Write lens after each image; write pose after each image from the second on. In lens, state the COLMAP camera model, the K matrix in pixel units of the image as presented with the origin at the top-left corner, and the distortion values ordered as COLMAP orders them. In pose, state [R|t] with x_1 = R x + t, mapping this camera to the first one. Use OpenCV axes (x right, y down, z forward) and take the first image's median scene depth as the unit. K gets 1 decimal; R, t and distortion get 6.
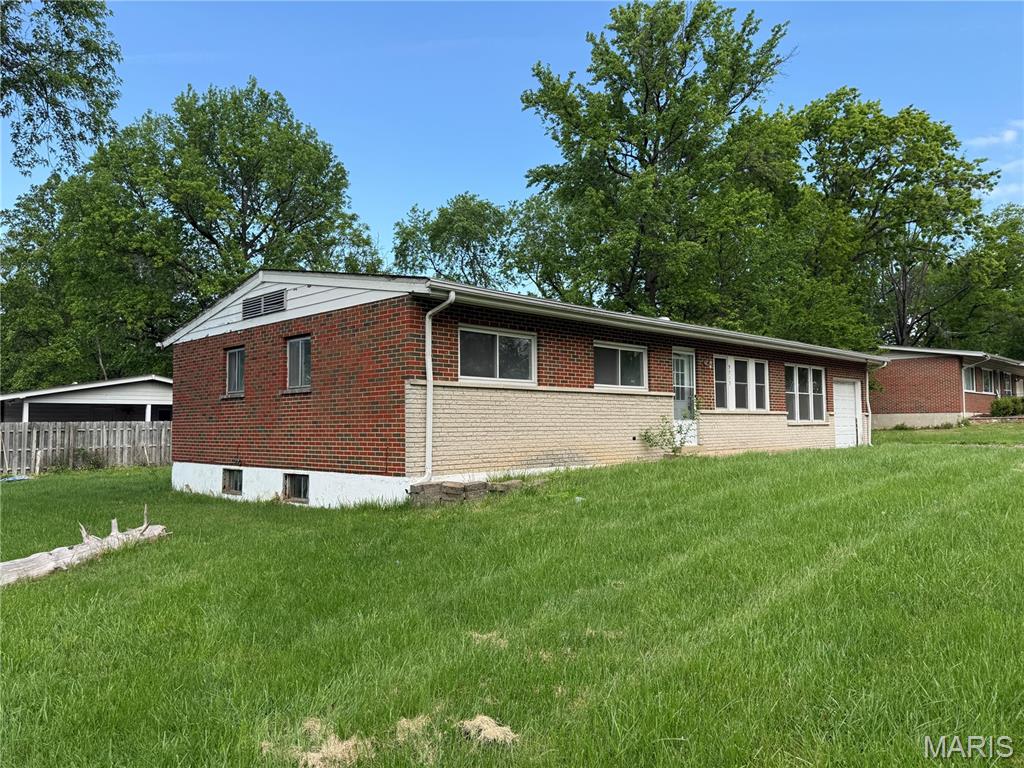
lens RADIAL K [[726.6, 0, 512.3], [0, 726.6, 386.9], [0, 0, 1]] dist [0.049445, -0.001738]
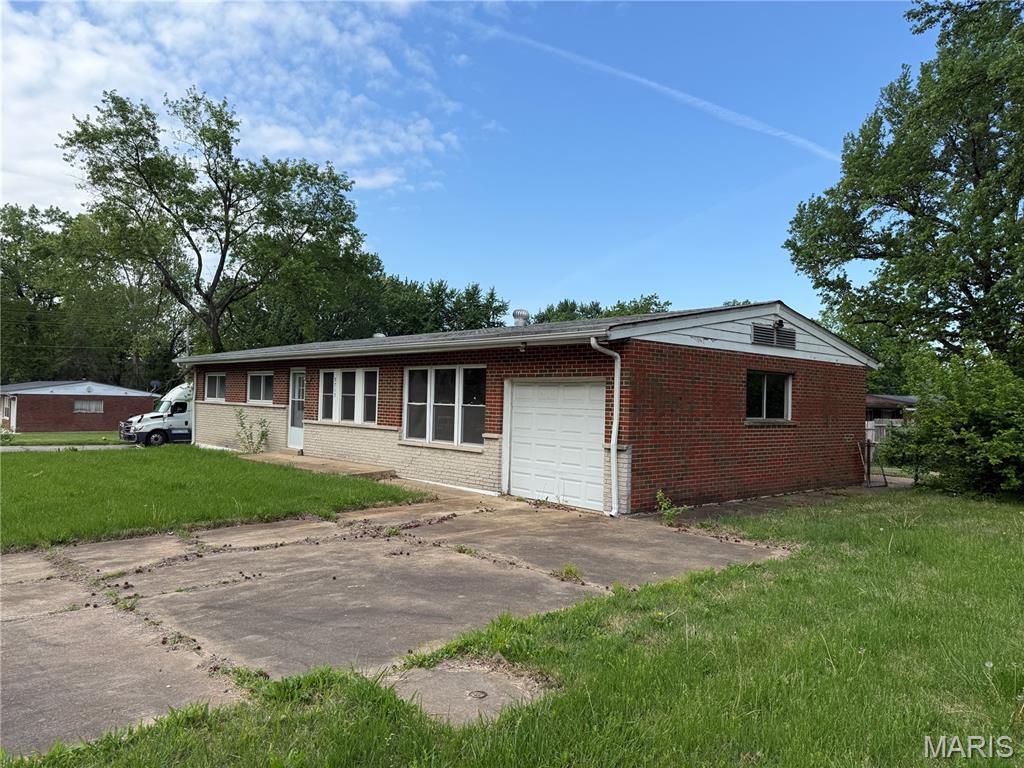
lens RADIAL K [[726.6, 0, 513.1], [0, 726.6, 381.8], [0, 0, 1]] dist [0.049445, -0.001738]
pose [[-0.043128, -0.014208, -0.998969, 1.338772], [0.030861, 0.999403, -0.015546, -0.000588], [0.998593, -0.031500, -0.042664, 1.314967]]
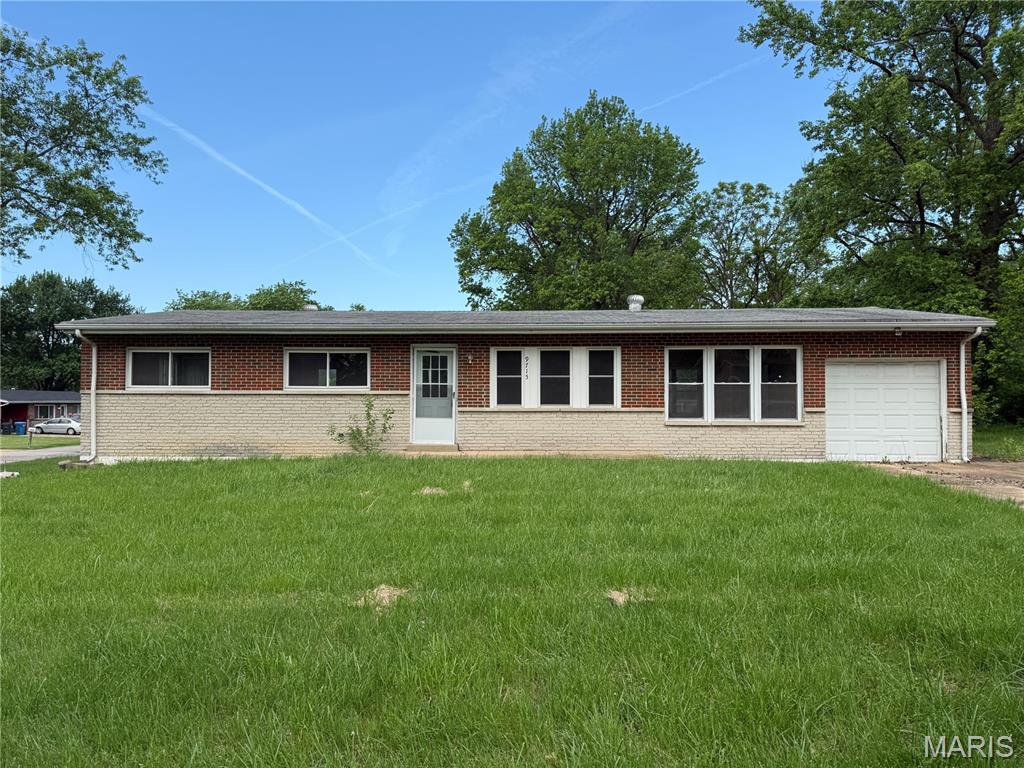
lens RADIAL K [[726.6, 0, 514.2], [0, 726.6, 385.5], [0, 0, 1]] dist [0.049445, -0.001738]
pose [[0.683053, -0.006520, -0.730340, 0.952533], [0.031284, 0.999304, 0.020337, -0.013944], [0.729699, -0.036739, 0.682781, 0.382209]]
